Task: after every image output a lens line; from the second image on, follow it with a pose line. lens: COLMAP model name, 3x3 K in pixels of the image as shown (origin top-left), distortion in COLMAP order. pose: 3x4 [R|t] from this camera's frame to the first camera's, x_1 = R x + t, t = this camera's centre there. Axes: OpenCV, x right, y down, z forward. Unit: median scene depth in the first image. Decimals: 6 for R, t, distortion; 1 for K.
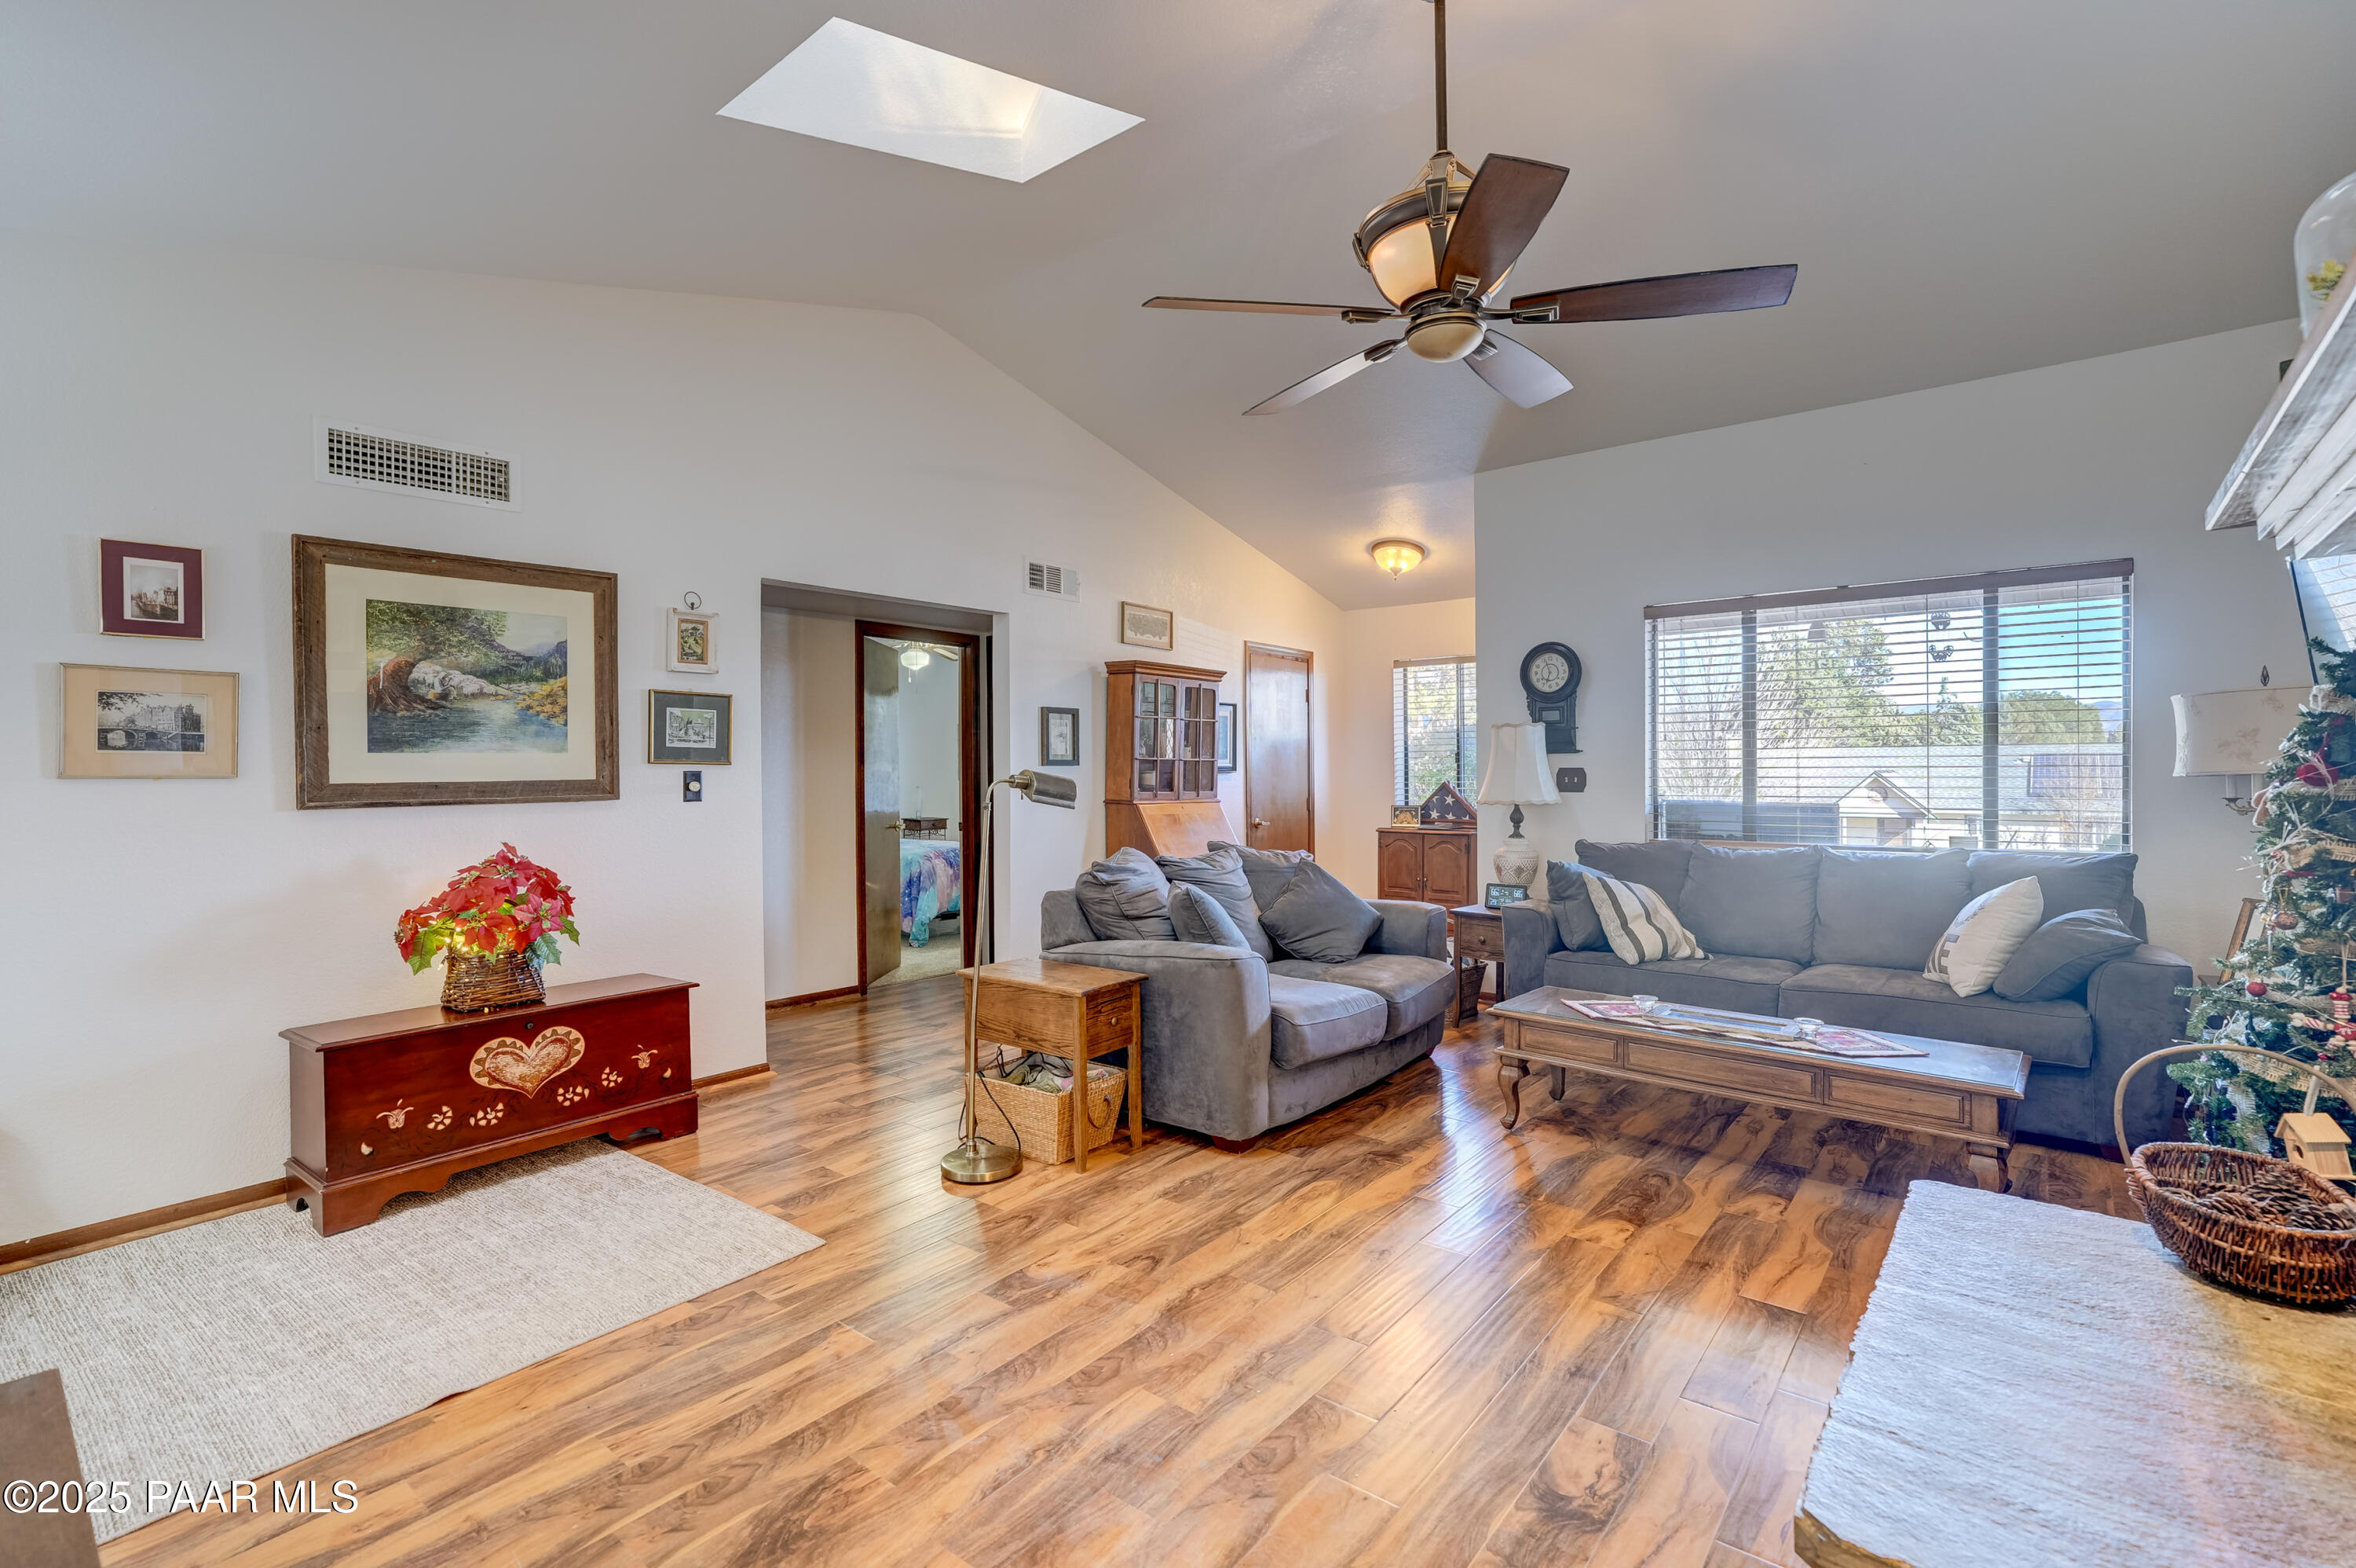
lens RADIAL K [[1123.7, 0, 1177.5], [0, 1123.7, 764.4], [0, 0, 1]] dist [0.020861, -0.000556]
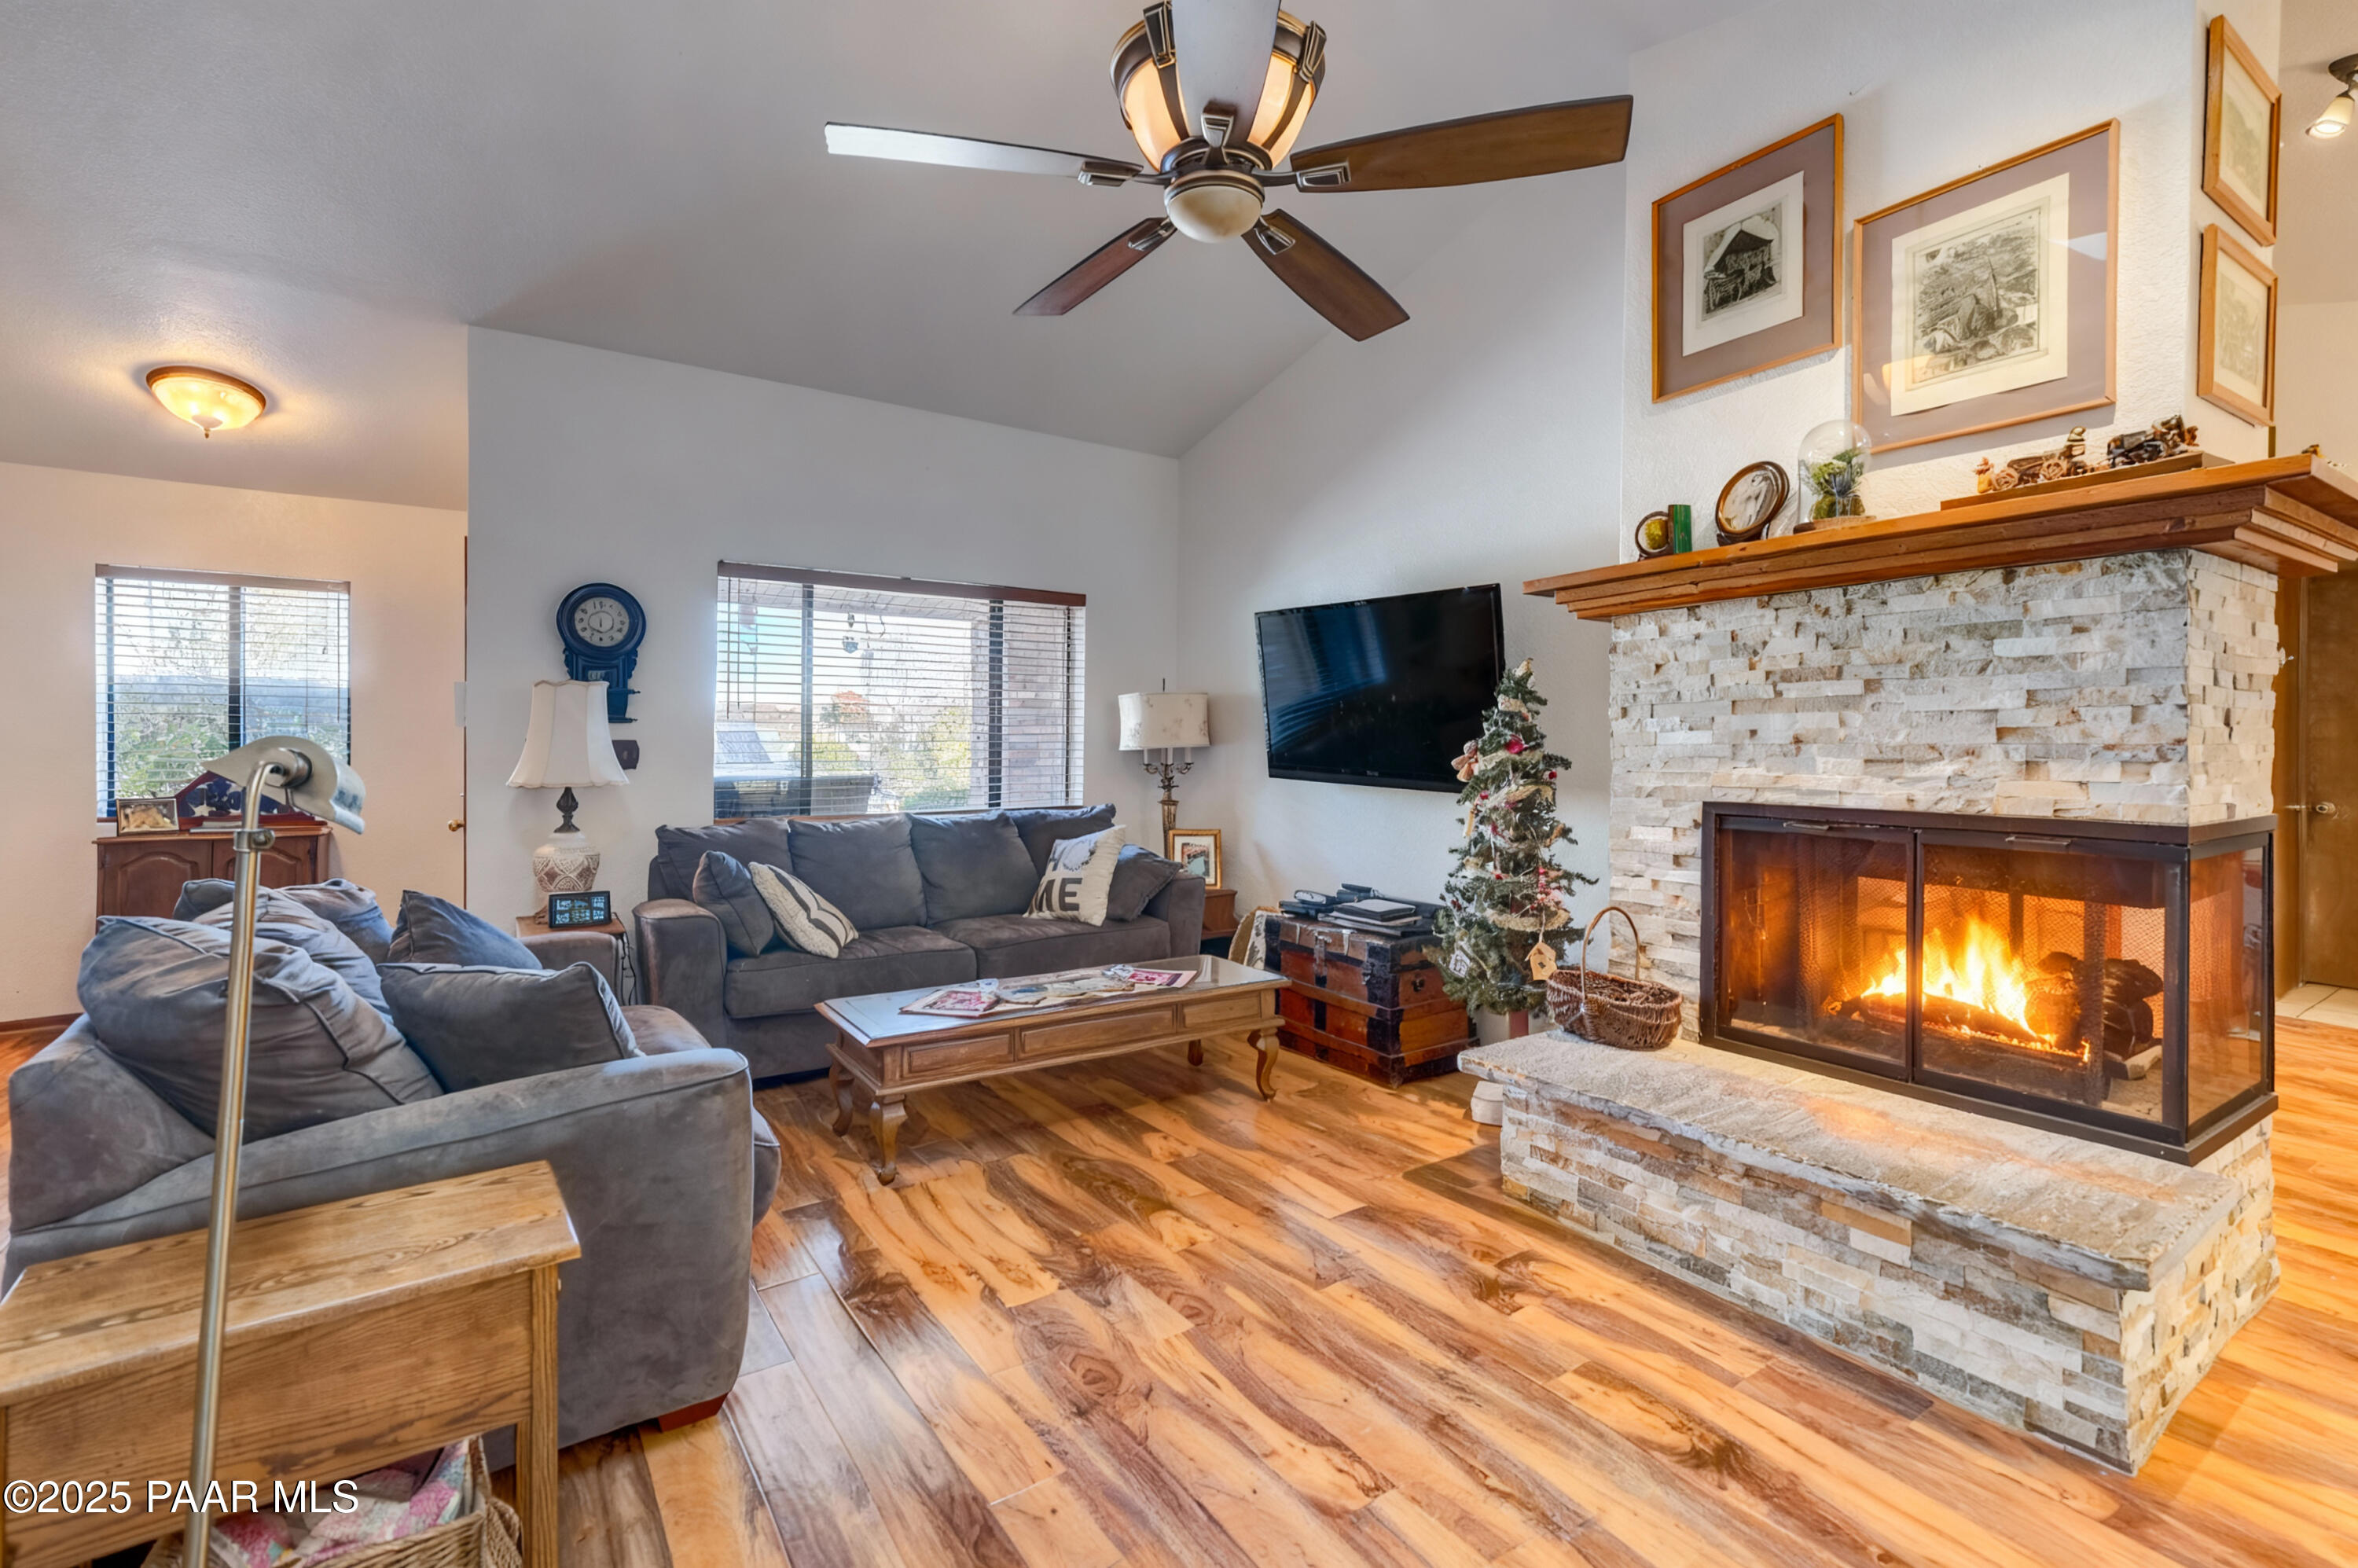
lens RADIAL K [[1021.4, 0, 1130.0], [0, 1021.4, 734.0], [0, 0, 1]] dist [0.008558, -0.000515]
pose [[0.305391, 0.015719, 0.952097, -0.289992], [-0.006332, 0.999875, -0.014477, 0.008301], [-0.952206, -0.001607, 0.305452, 0.496578]]
